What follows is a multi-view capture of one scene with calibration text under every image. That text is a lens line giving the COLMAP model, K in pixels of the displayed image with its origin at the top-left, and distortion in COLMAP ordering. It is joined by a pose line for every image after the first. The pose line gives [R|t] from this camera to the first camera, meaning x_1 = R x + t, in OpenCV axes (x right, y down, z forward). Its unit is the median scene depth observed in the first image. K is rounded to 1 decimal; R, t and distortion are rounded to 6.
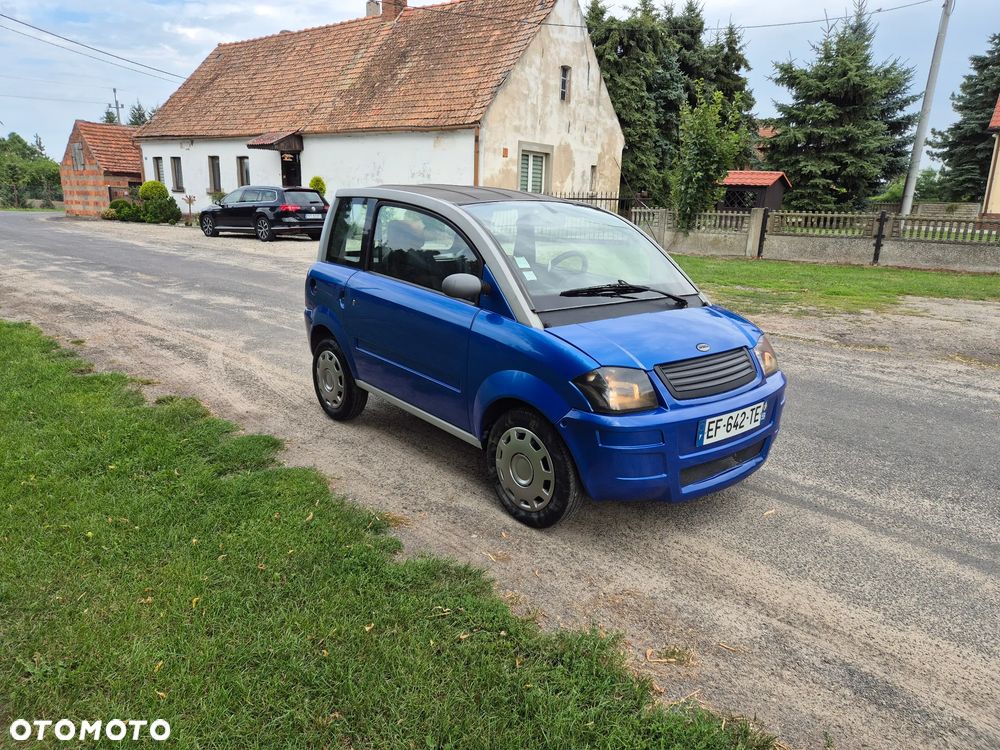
lens RADIAL K [[666.9, 0, 501.6], [0, 666.9, 366.0], [0, 0, 1]] dist [0.066284, -0.052339]
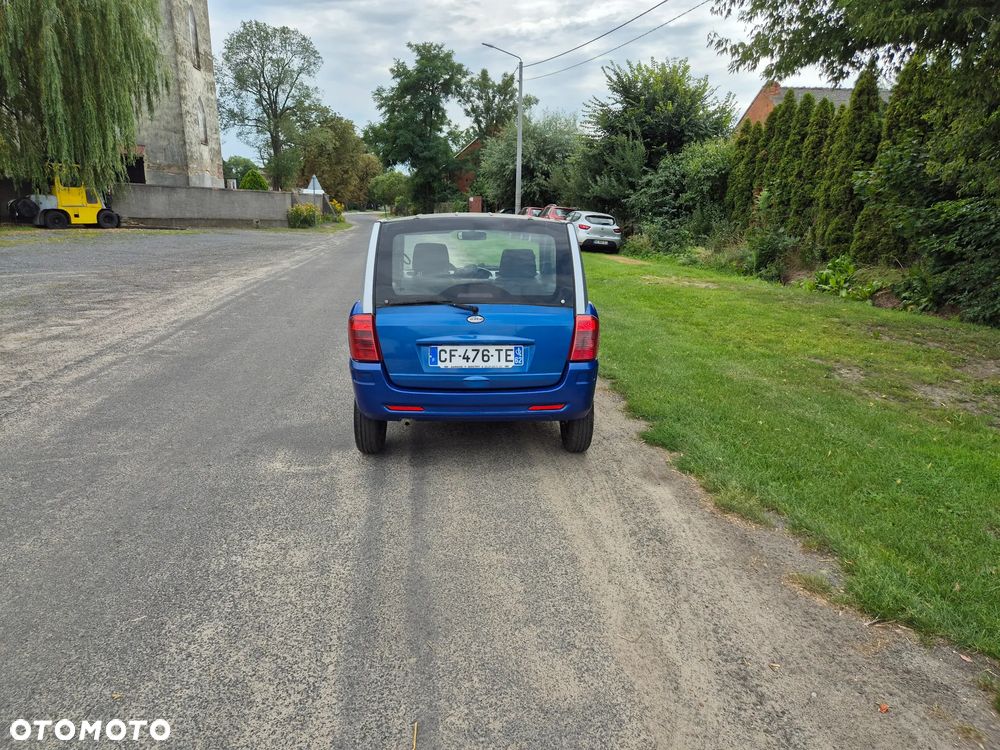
lens RADIAL K [[668.4, 0, 498.9], [0, 668.4, 368.5], [0, 0, 1]] dist [0.068631, -0.056398]
pose [[-0.790652, -0.177858, 0.585864, -0.159055], [0.113898, 0.897449, 0.426160, -0.104186], [-0.601579, 0.403673, -0.689312, 0.379479]]
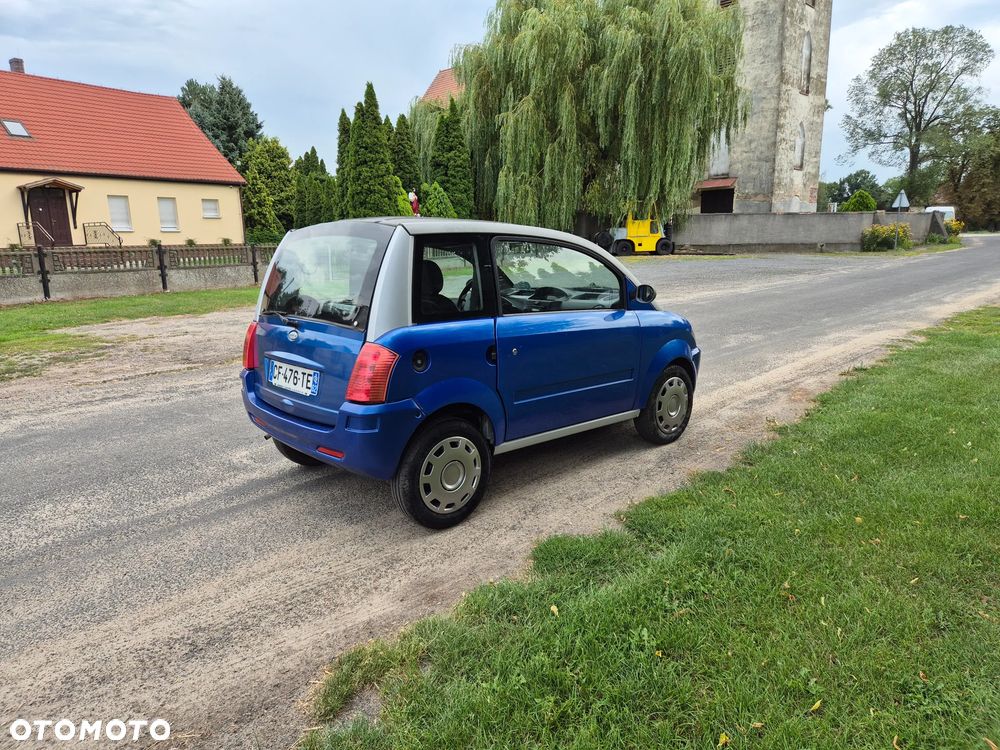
lens RADIAL K [[669.2, 0, 502.0], [0, 669.2, 365.9], [0, 0, 1]] dist [0.070976, -0.058314]
pose [[-0.035659, -0.212874, 0.976429, -0.209385], [0.258425, 0.941854, 0.214774, -0.052346], [-0.965373, 0.259992, 0.021427, 0.194642]]
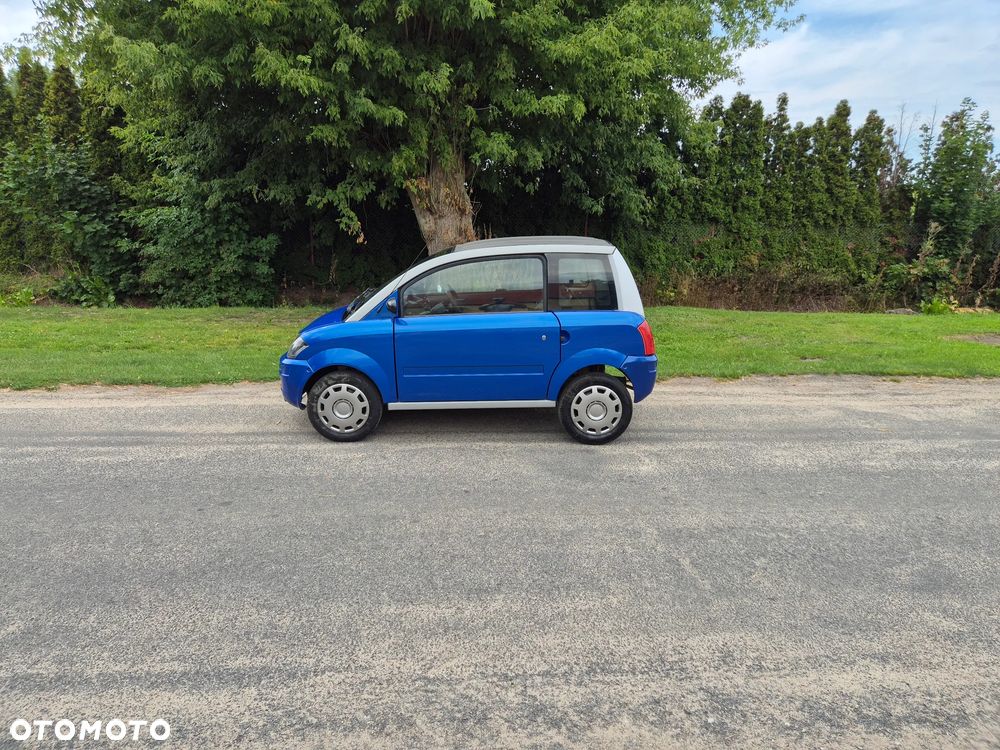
lens RADIAL K [[664.4, 0, 501.8], [0, 664.4, 363.3], [0, 0, 1]] dist [0.070593, -0.060547]
pose [[-0.644022, 0.127276, -0.754345, 0.205714], [-0.212667, 0.917409, 0.336353, -0.096911], [0.734853, 0.377043, -0.563764, 0.369424]]
